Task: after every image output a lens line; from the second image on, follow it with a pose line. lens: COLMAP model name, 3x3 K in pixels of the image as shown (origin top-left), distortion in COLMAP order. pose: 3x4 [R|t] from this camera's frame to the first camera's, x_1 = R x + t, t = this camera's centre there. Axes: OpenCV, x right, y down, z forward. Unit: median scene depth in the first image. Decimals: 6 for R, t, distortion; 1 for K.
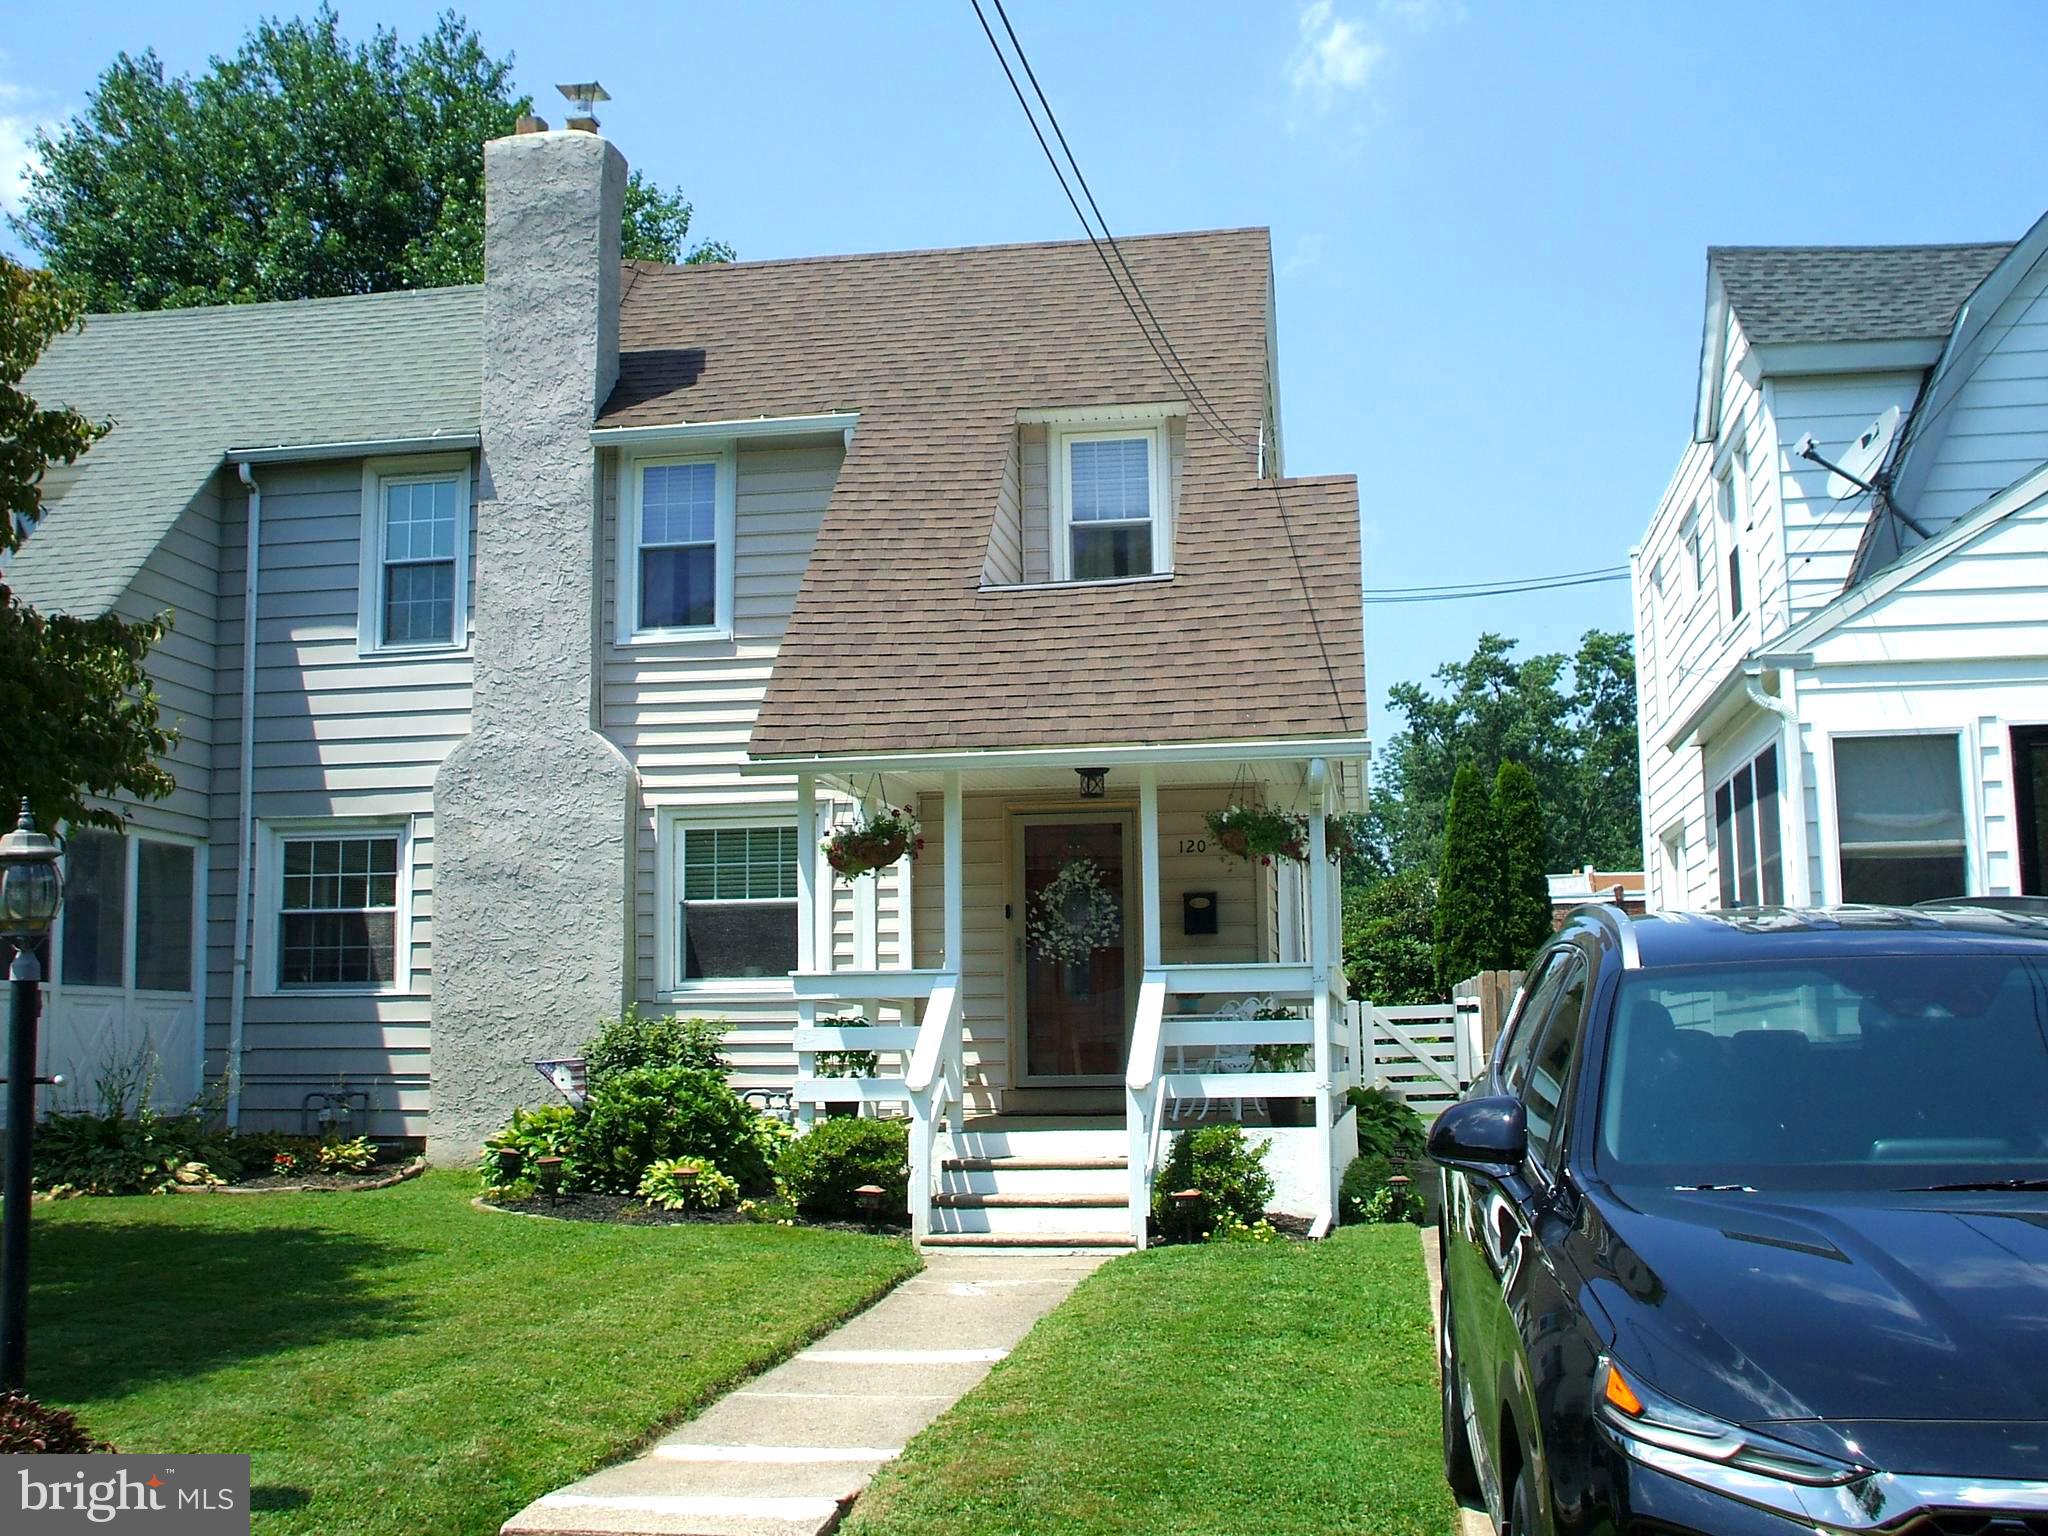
lens RADIAL K [[2214.6, 0, 1024.0], [0, 2214.6, 768.0], [0, 0, 1]] dist [-0.213141, 0.350560]
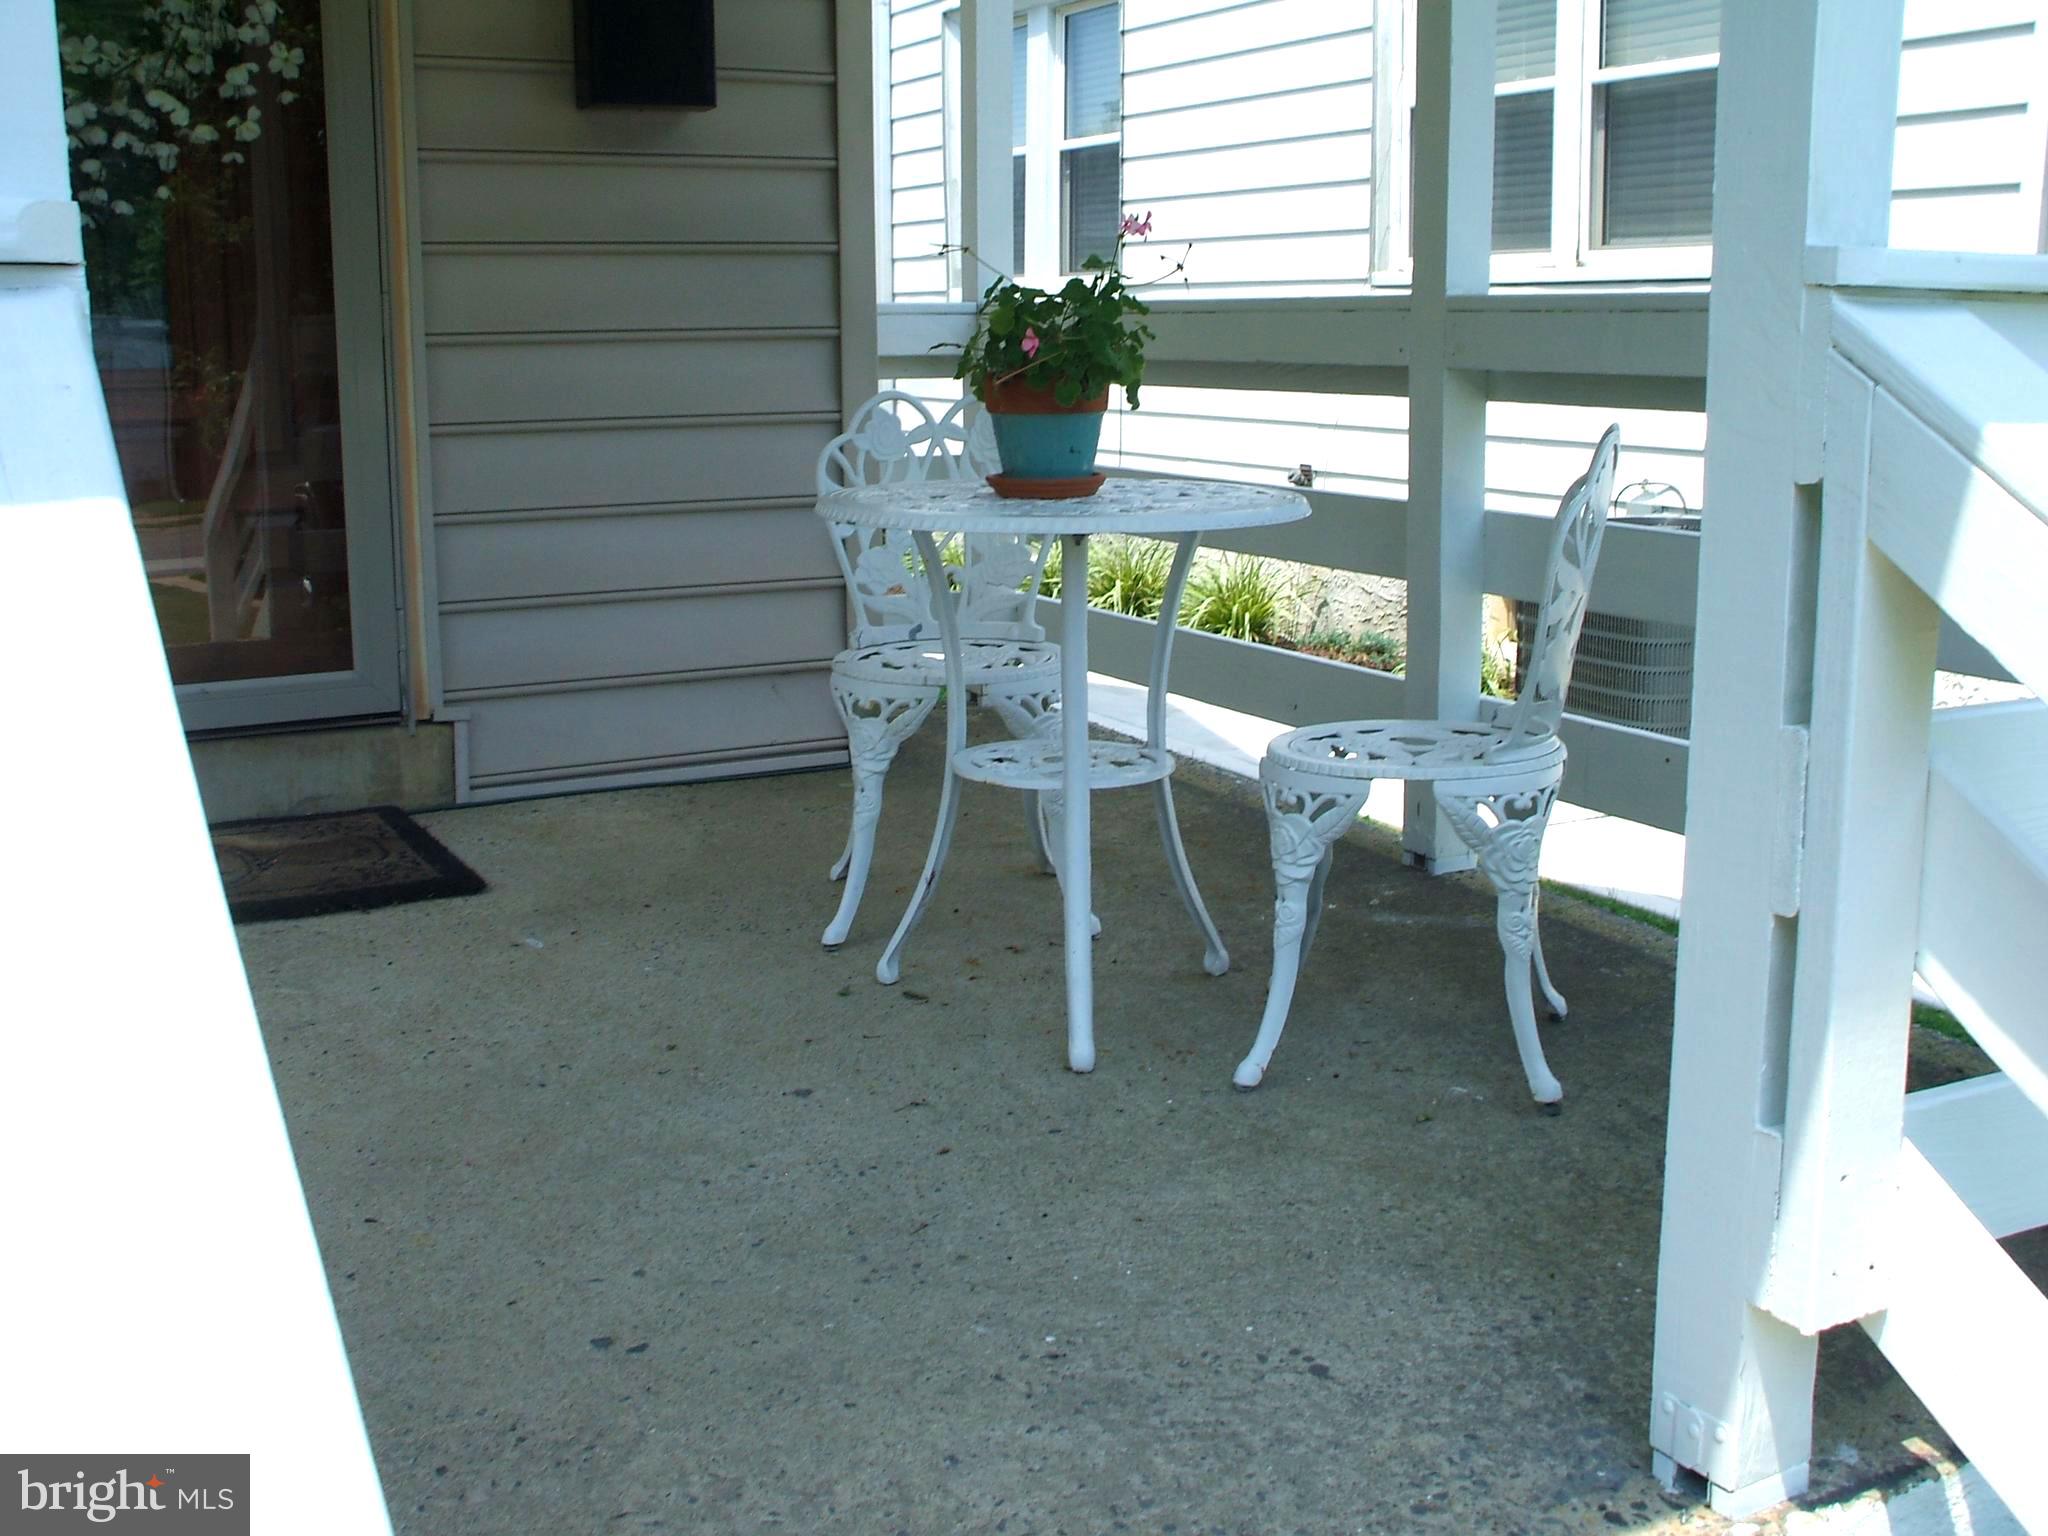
lens RADIAL K [[2214.6, 0, 1024.0], [0, 2214.6, 768.0], [0, 0, 1]] dist [-0.213141, 0.350560]
pose [[0.795226, -0.110347, 0.596188, -0.039862], [-0.086448, 0.952618, 0.291627, 0.068702], [-0.600119, -0.283448, 0.748007, 0.741702]]
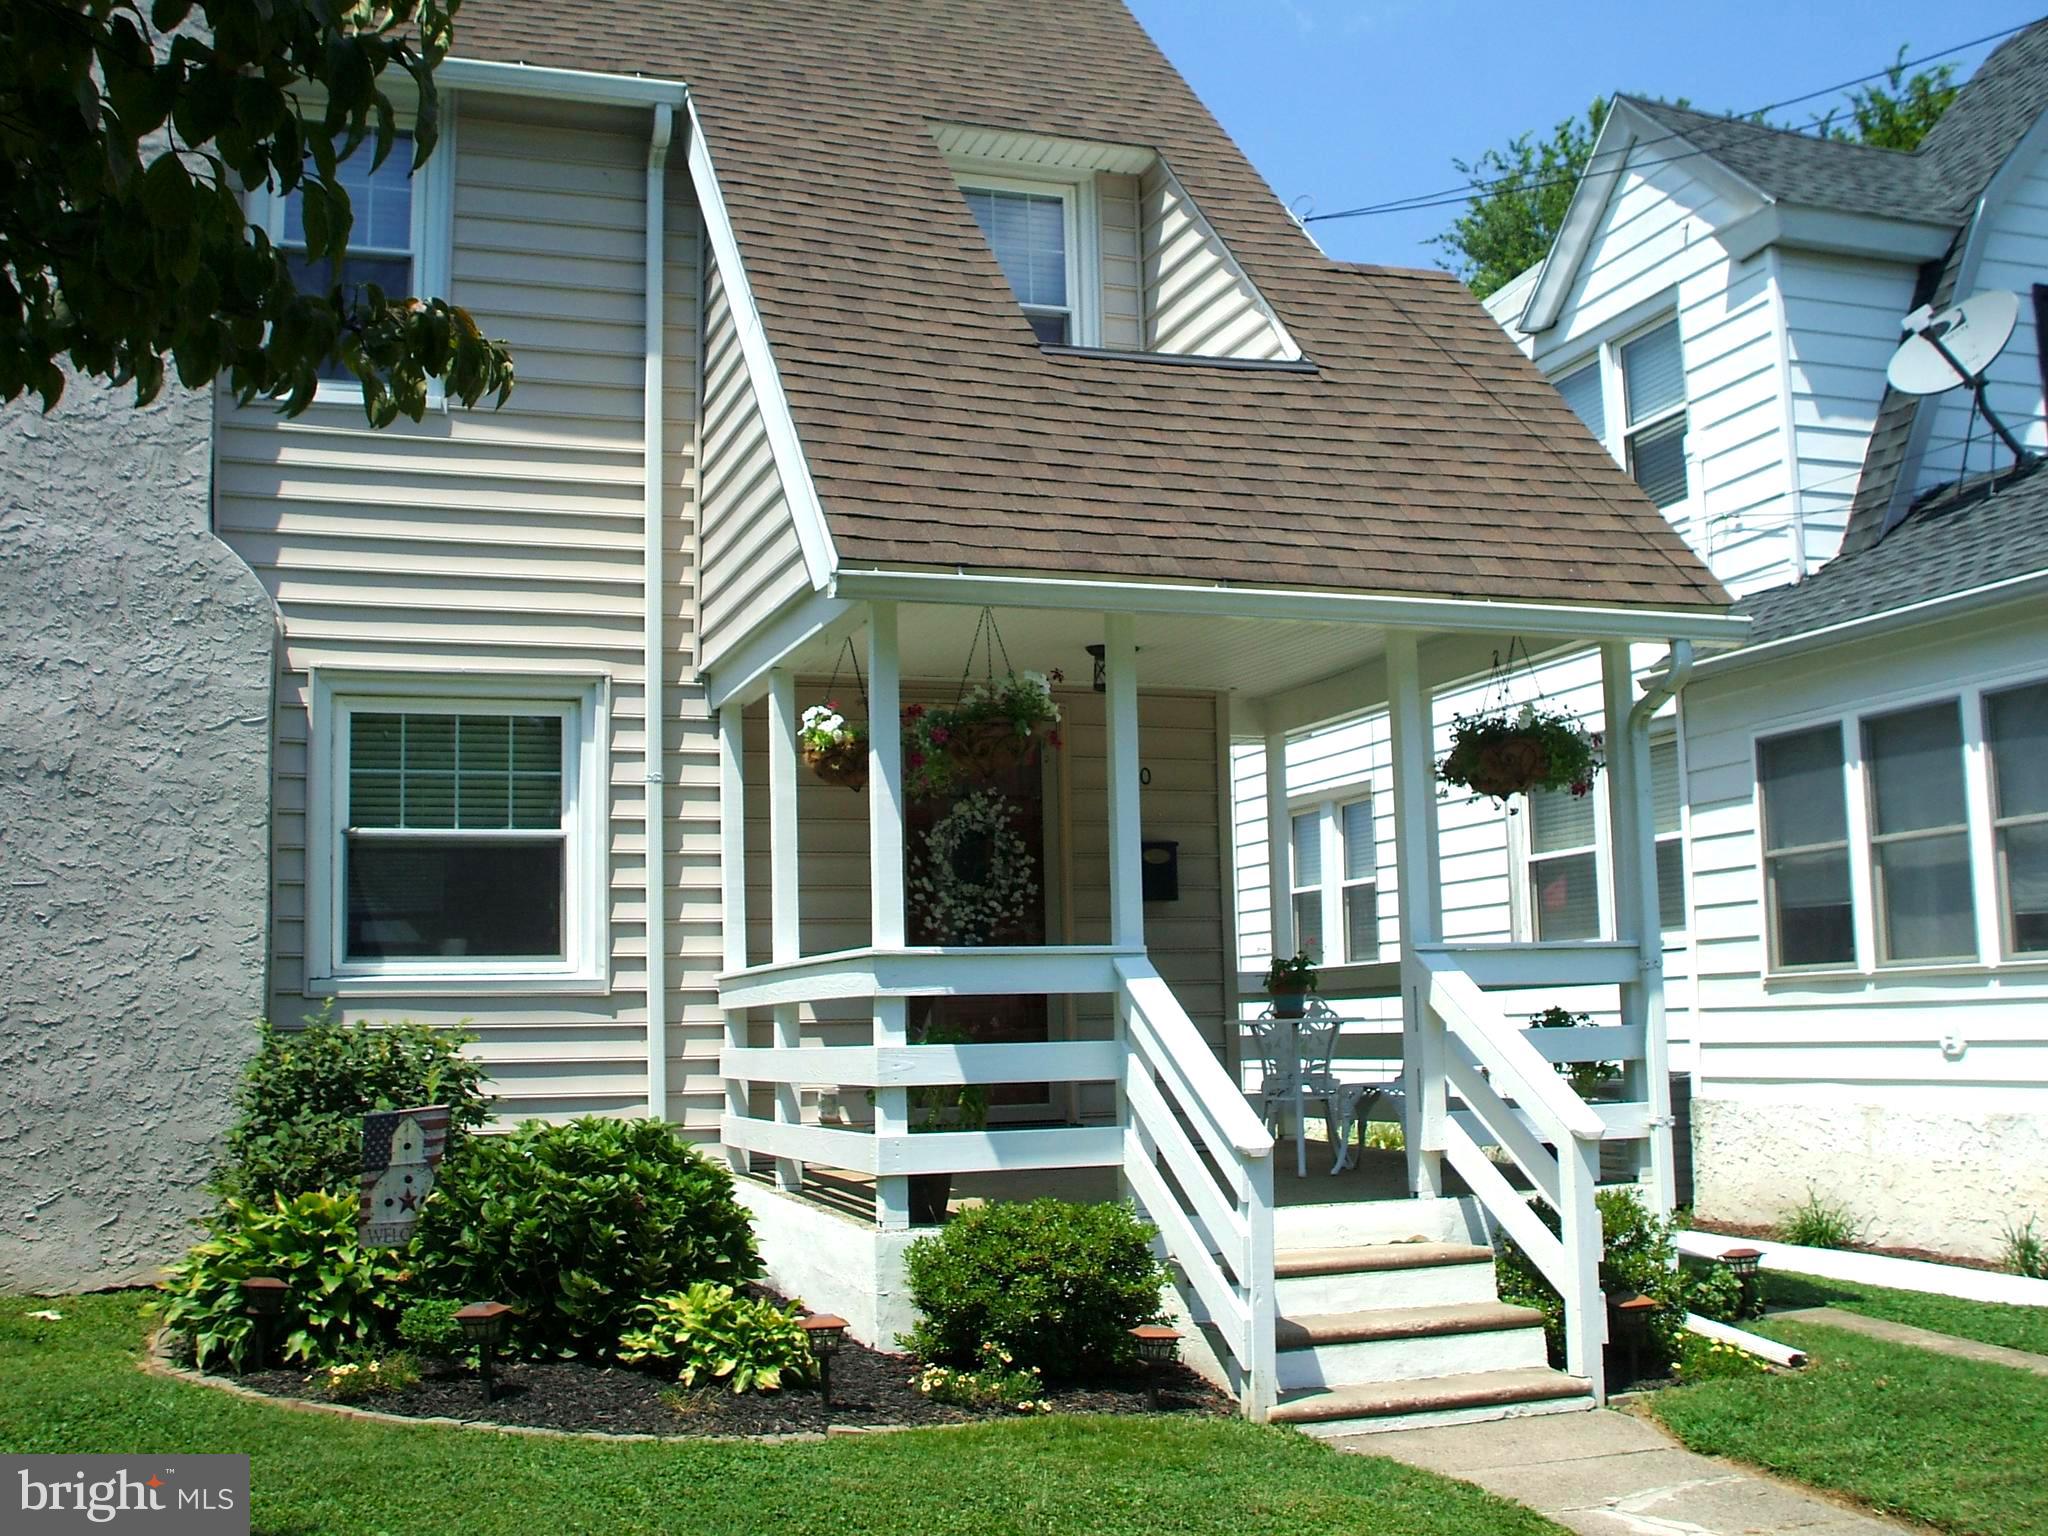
lens RADIAL K [[2214.6, 0, 1024.0], [0, 2214.6, 768.0], [0, 0, 1]] dist [-0.213141, 0.350560]
pose [[0.878947, 0.049405, 0.474354, -0.280068], [-0.051677, 0.998630, -0.008255, 0.039600], [-0.474112, -0.017258, 0.880295, 0.390219]]
